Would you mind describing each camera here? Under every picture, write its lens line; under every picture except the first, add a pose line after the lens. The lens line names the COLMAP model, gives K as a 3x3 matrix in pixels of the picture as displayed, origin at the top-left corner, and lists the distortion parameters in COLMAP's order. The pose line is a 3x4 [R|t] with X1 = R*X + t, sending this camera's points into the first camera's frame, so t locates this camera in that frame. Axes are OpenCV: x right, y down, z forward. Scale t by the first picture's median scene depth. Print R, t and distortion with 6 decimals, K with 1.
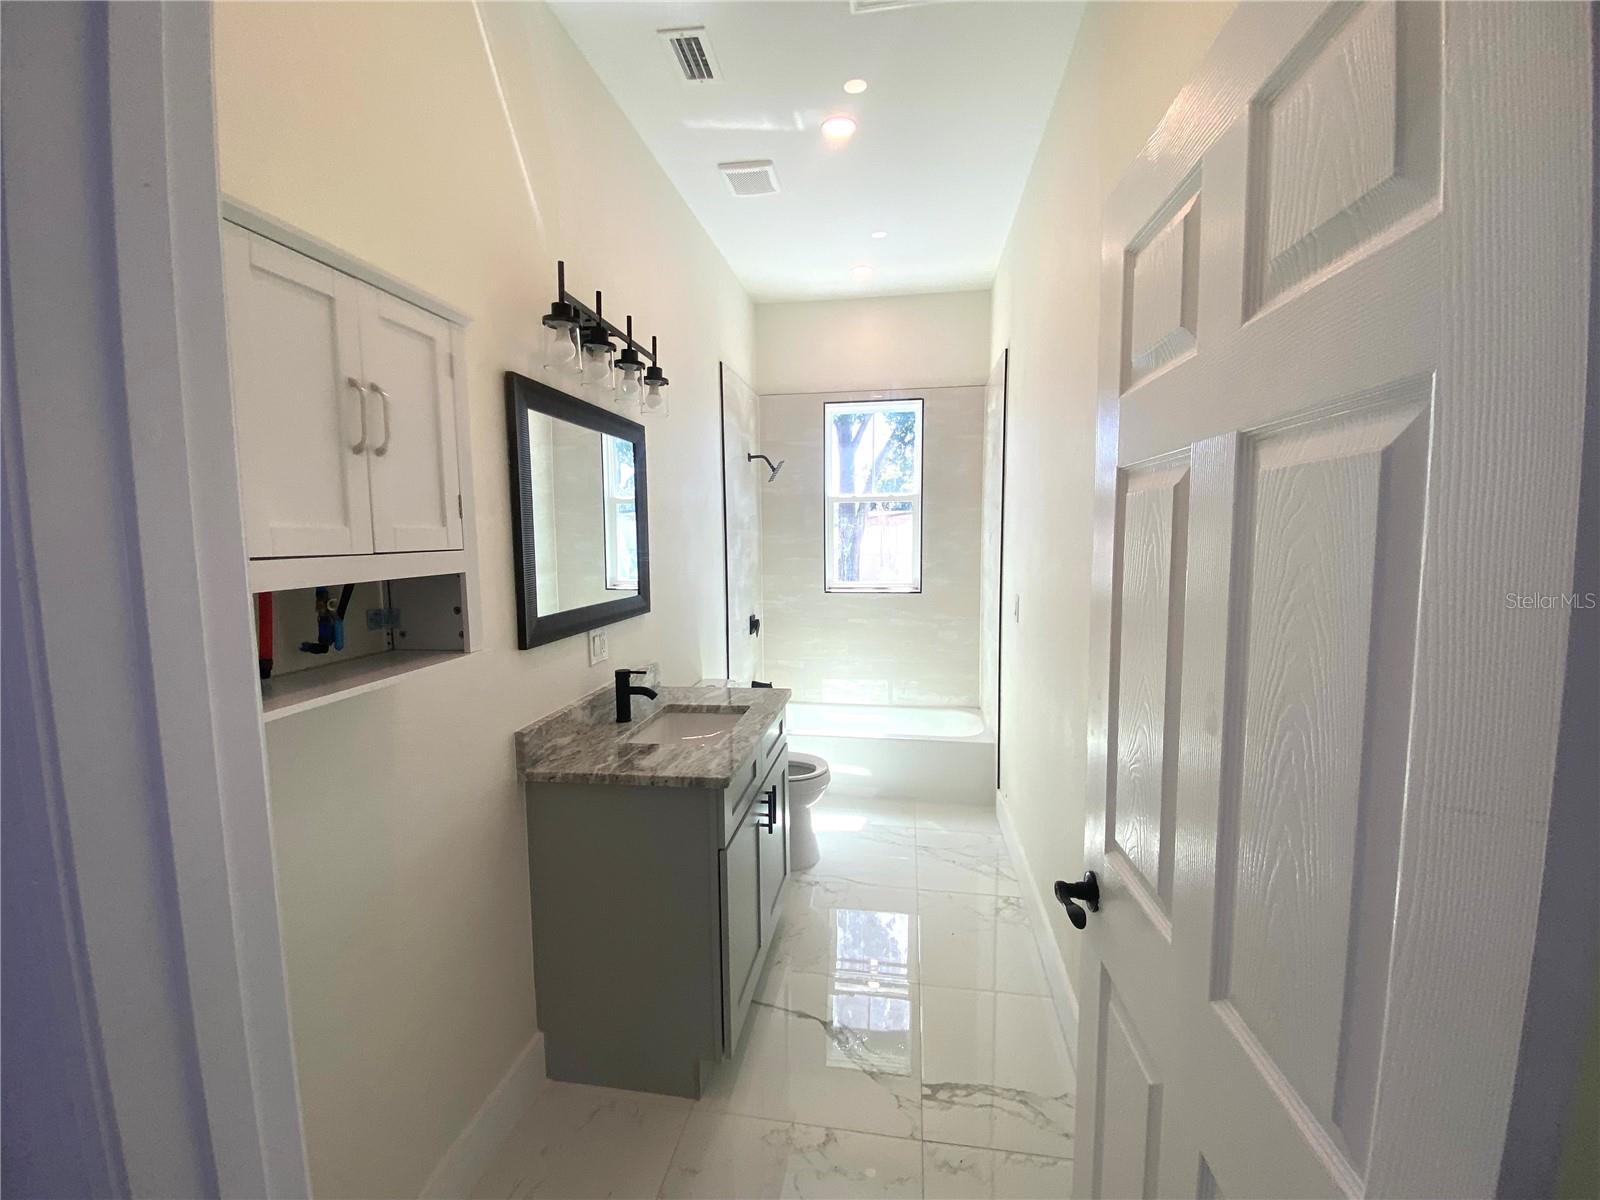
lens RADIAL K [[667.5, 0, 801.5], [0, 667.5, 596.5], [0, 0, 1]] dist [0.018195, -0.021330]
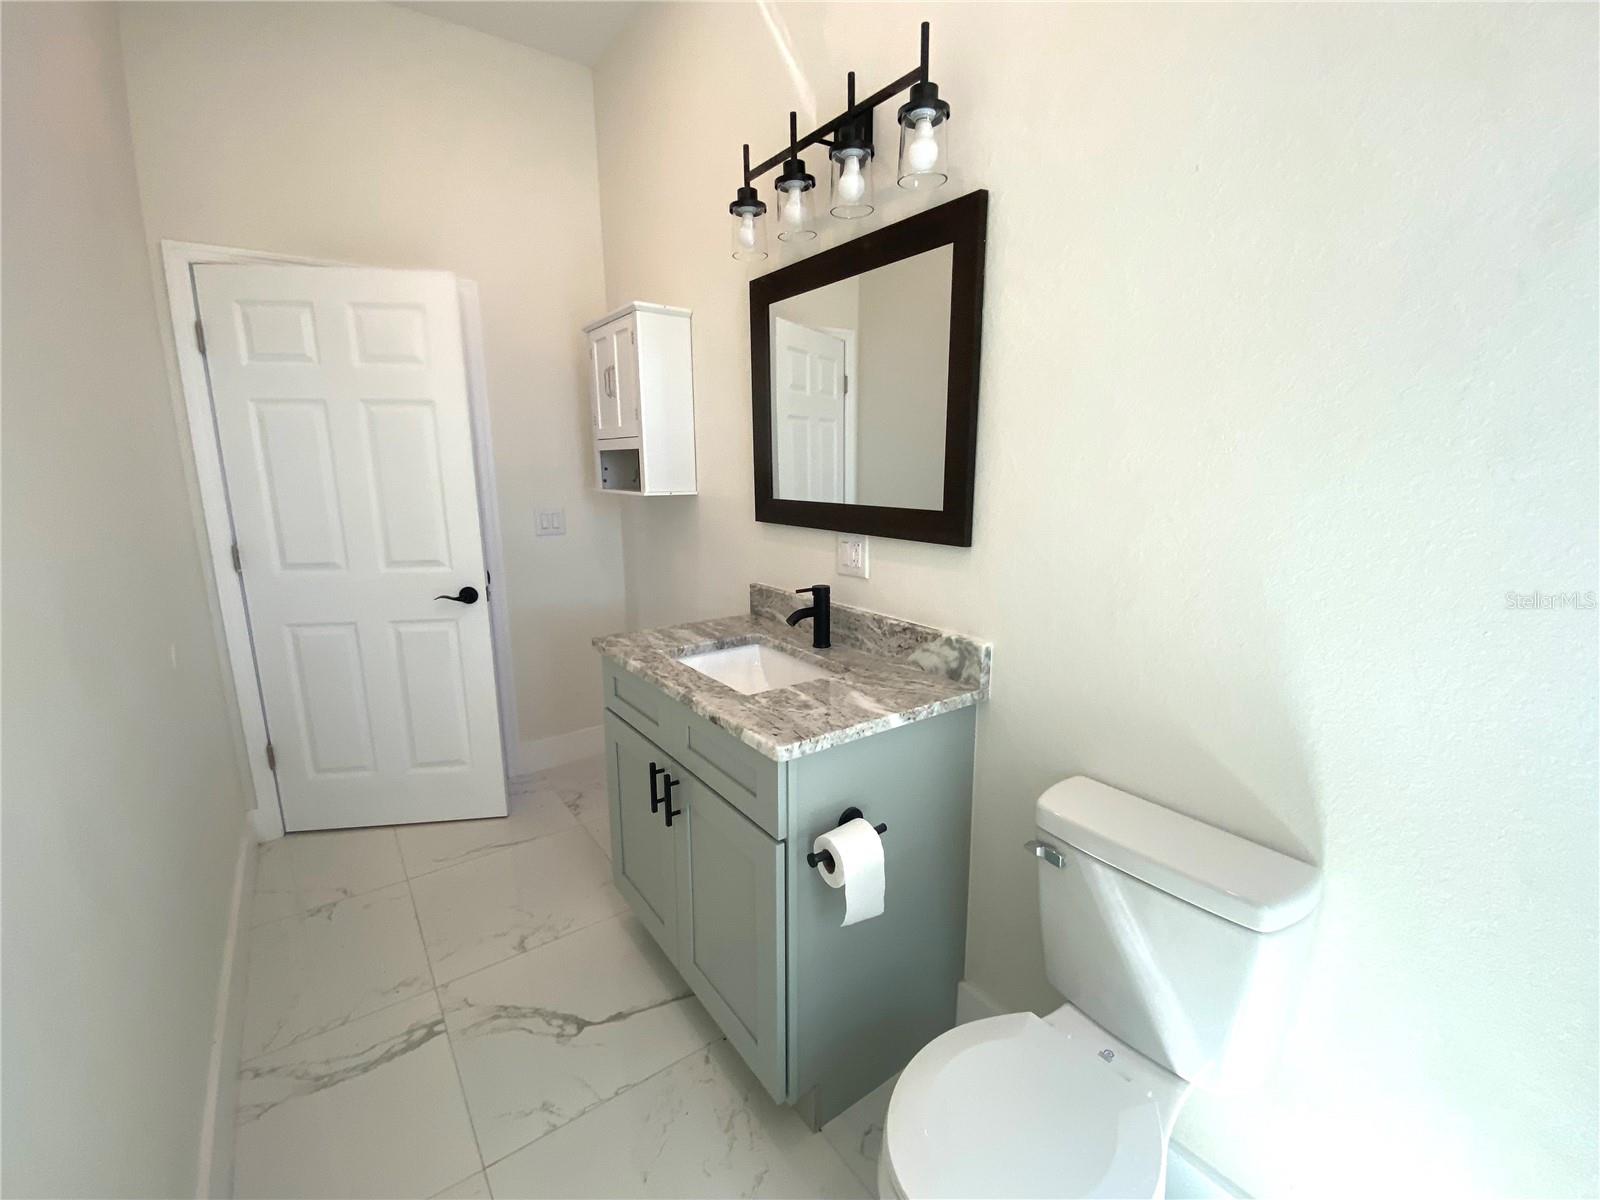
lens RADIAL K [[667.5, 0, 801.5], [0, 667.5, 596.5], [0, 0, 1]] dist [0.018195, -0.021330]
pose [[-0.696865, 0.155066, -0.700239, 0.392485], [-0.058635, 0.960761, 0.271111, -0.118011], [0.714802, 0.229986, -0.660428, 1.829496]]
